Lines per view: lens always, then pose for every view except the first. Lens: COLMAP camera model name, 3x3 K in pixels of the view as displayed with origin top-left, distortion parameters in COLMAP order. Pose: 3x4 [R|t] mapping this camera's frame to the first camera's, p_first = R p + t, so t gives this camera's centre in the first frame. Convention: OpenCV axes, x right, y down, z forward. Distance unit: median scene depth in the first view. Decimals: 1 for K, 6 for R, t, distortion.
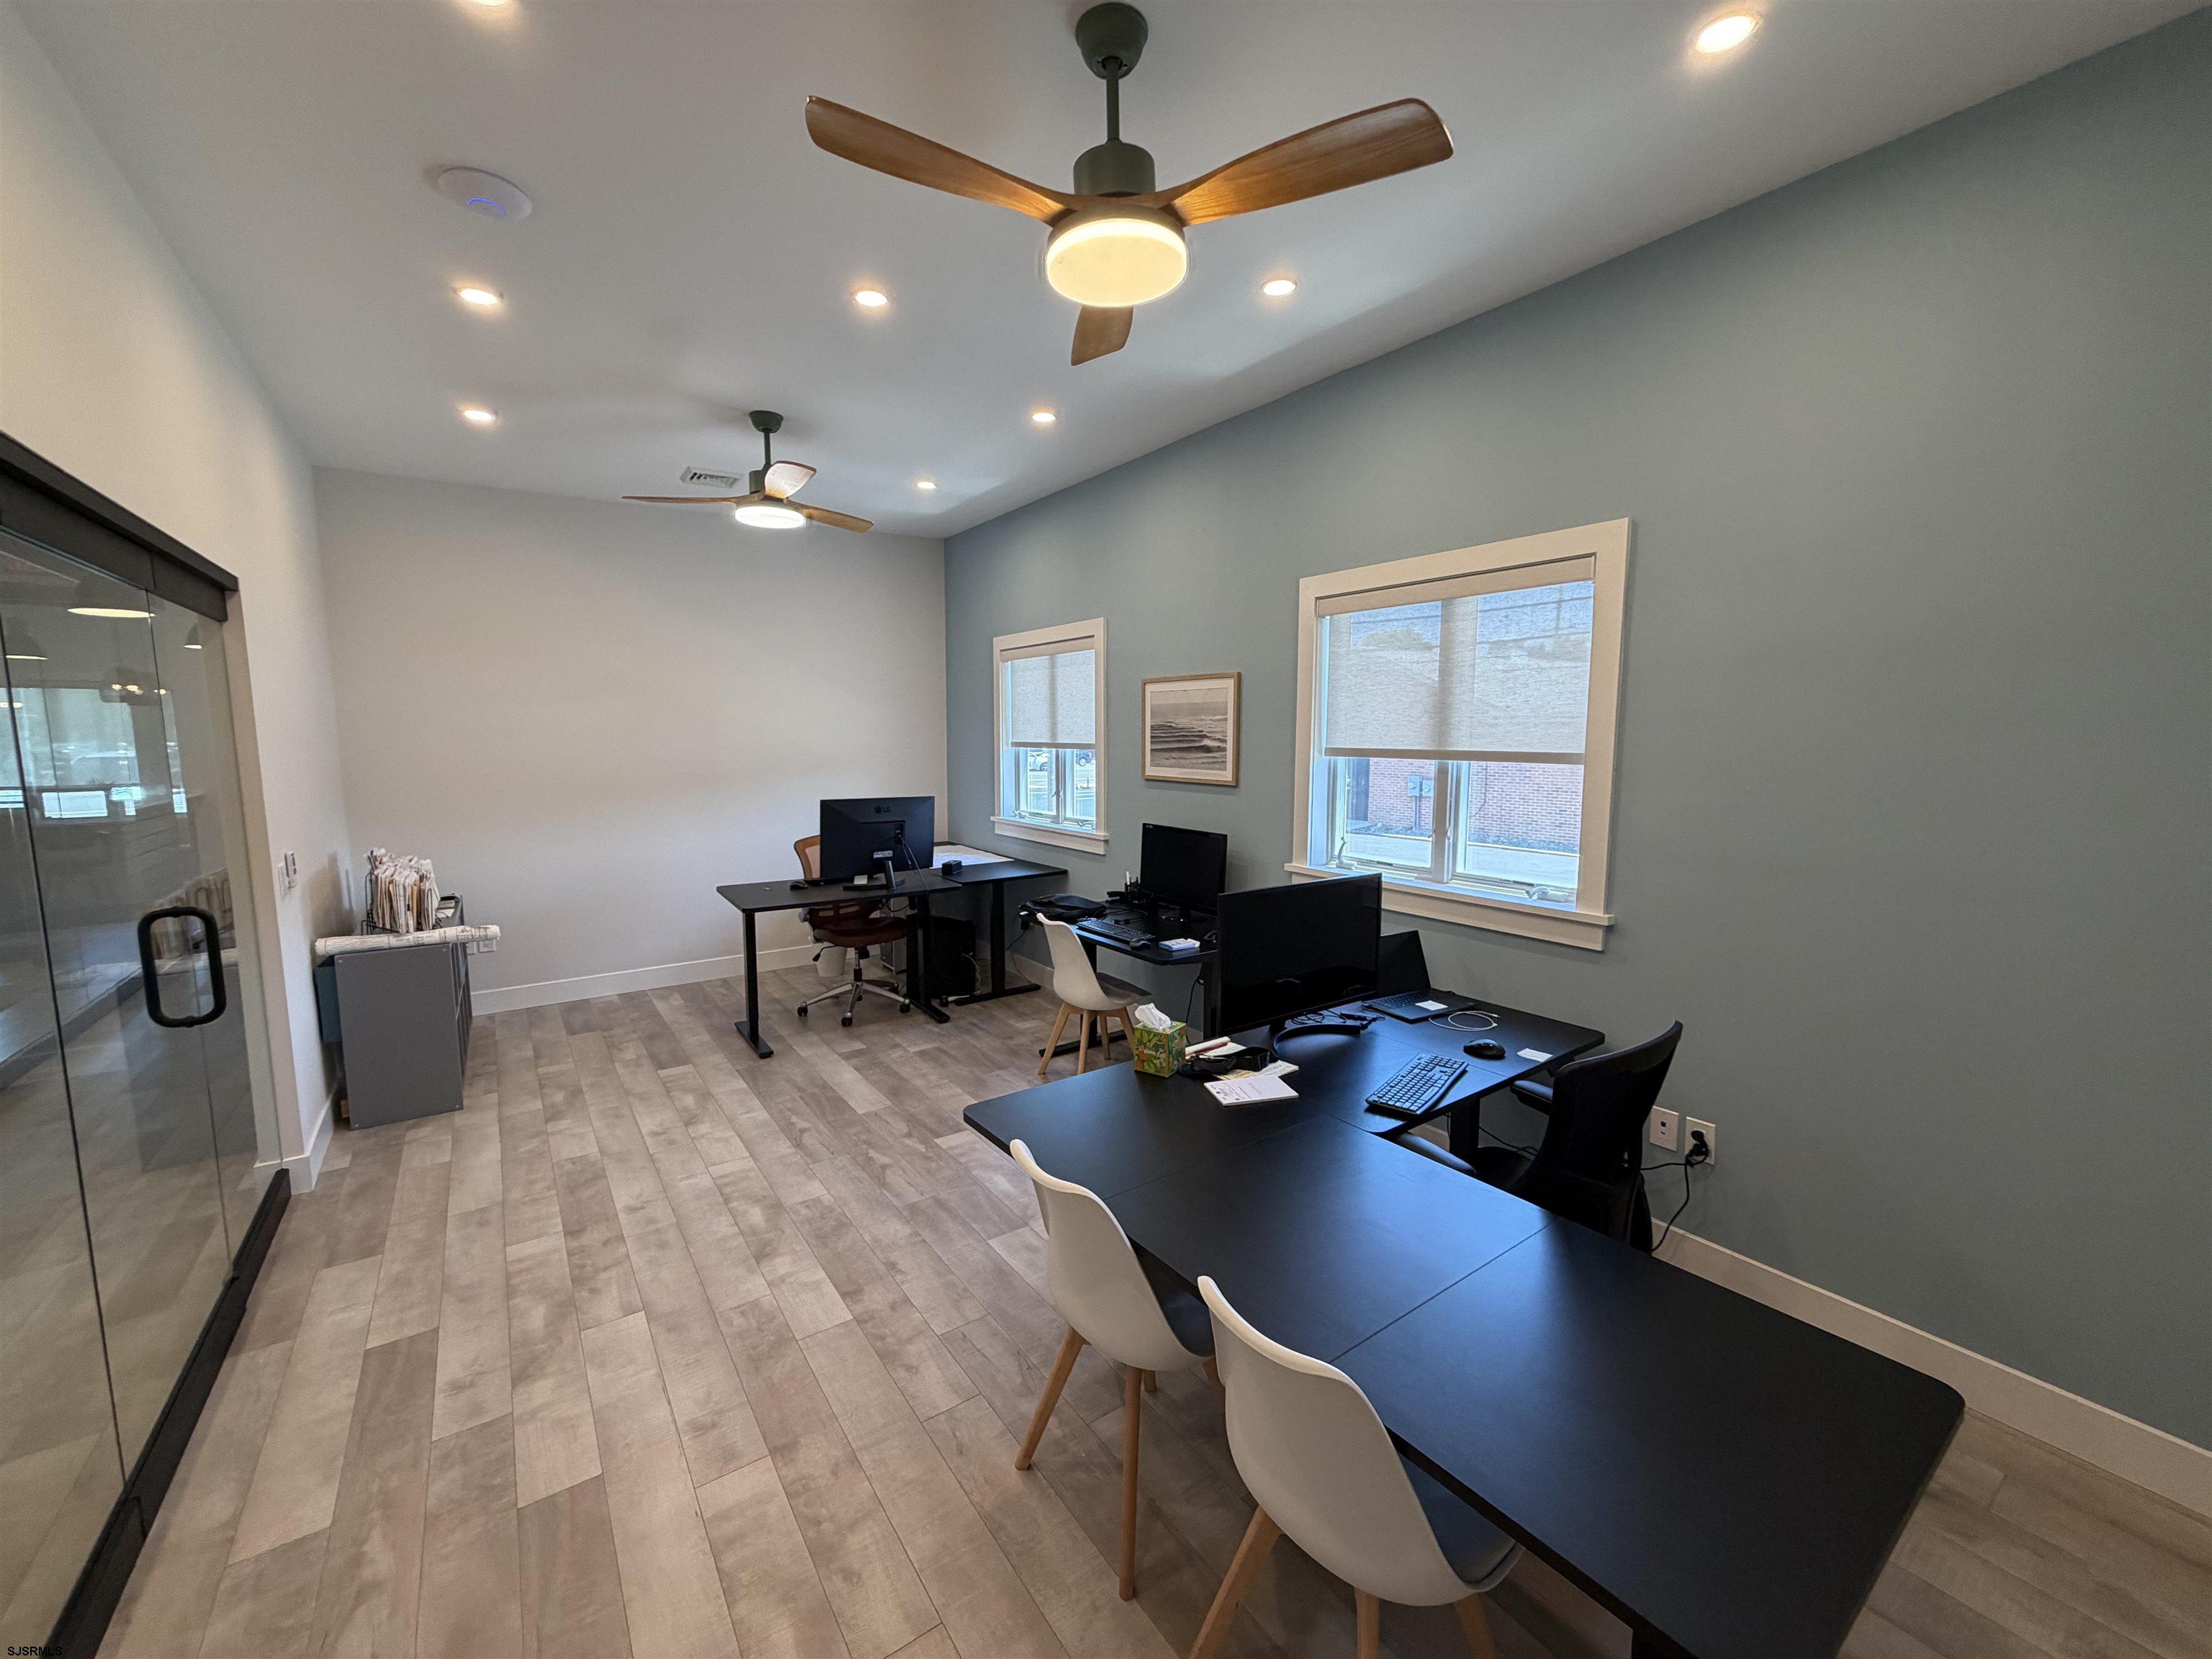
lens RADIAL K [[870.7, 0, 1106.4], [0, 870.7, 836.8], [0, 0, 1]] dist [0.000331, 0.000101]
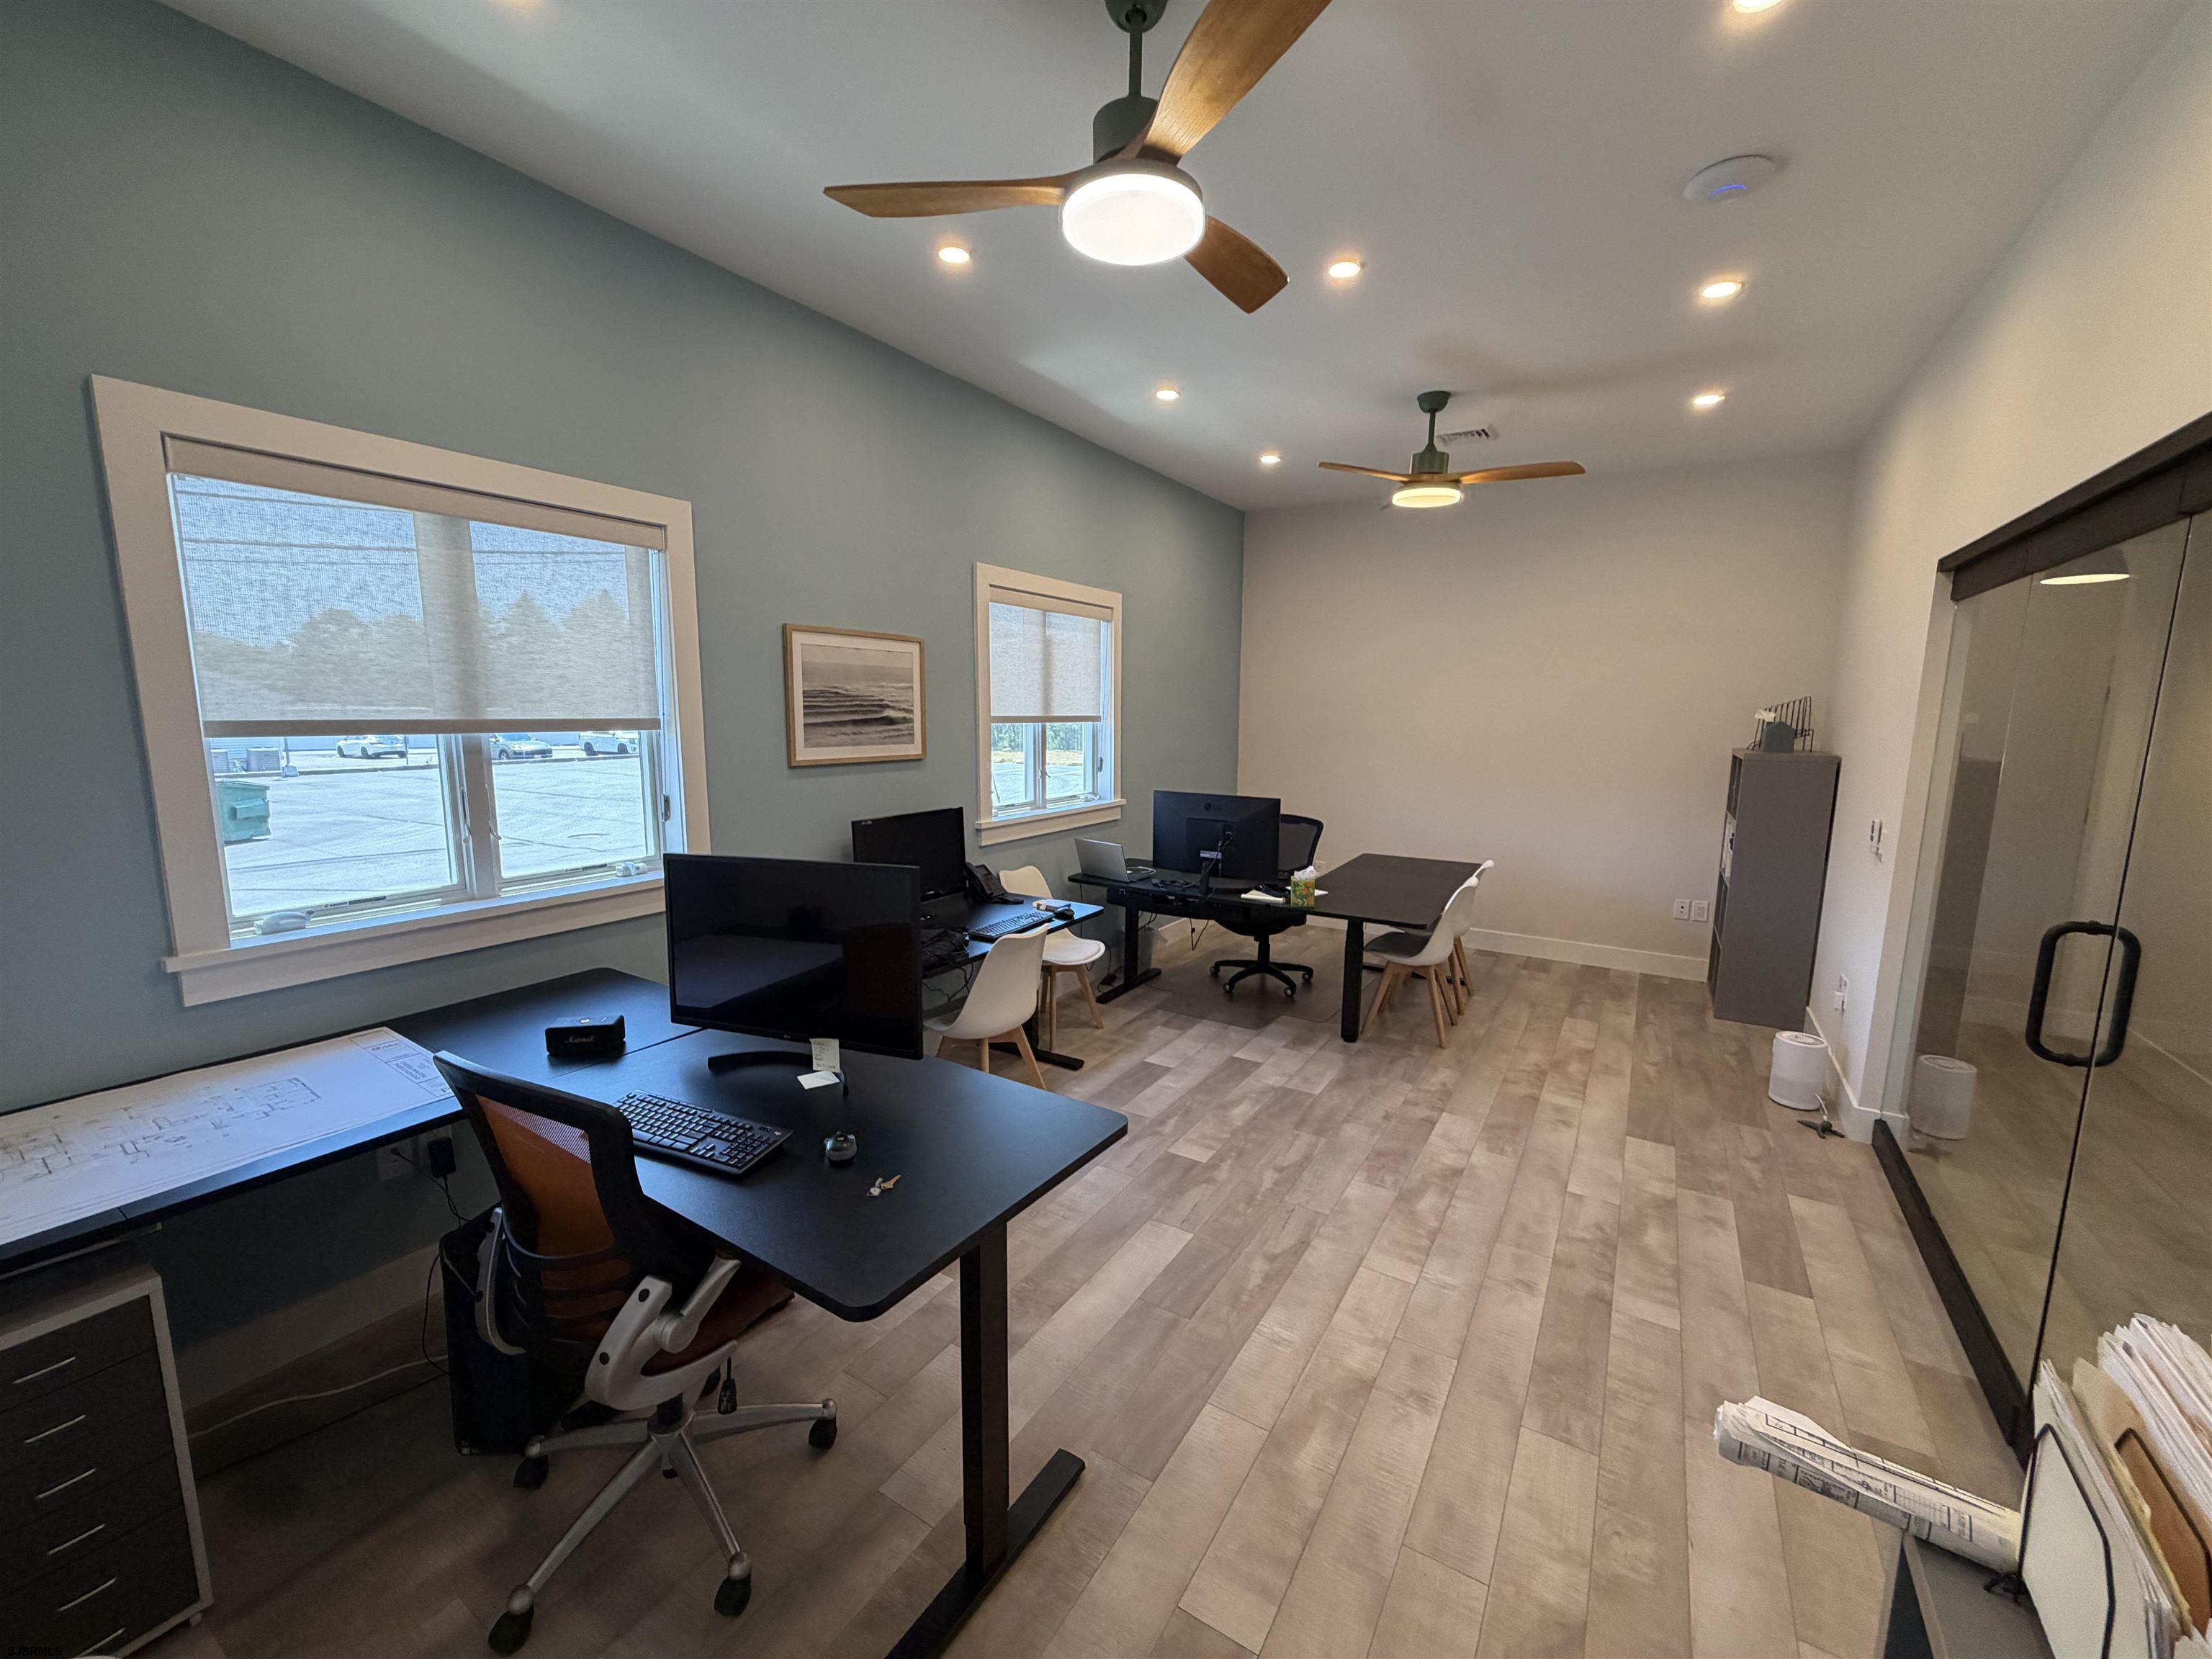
lens RADIAL K [[882.2, 0, 1101.7], [0, 882.2, 827.7], [0, 0, 1]] dist [0.000315, -0.000048]
pose [[-0.382374, -0.124265, 0.915614, -1.009316], [0.105063, 0.978642, 0.176696, -0.166861], [-0.918015, 0.163761, -0.361151, 1.471019]]
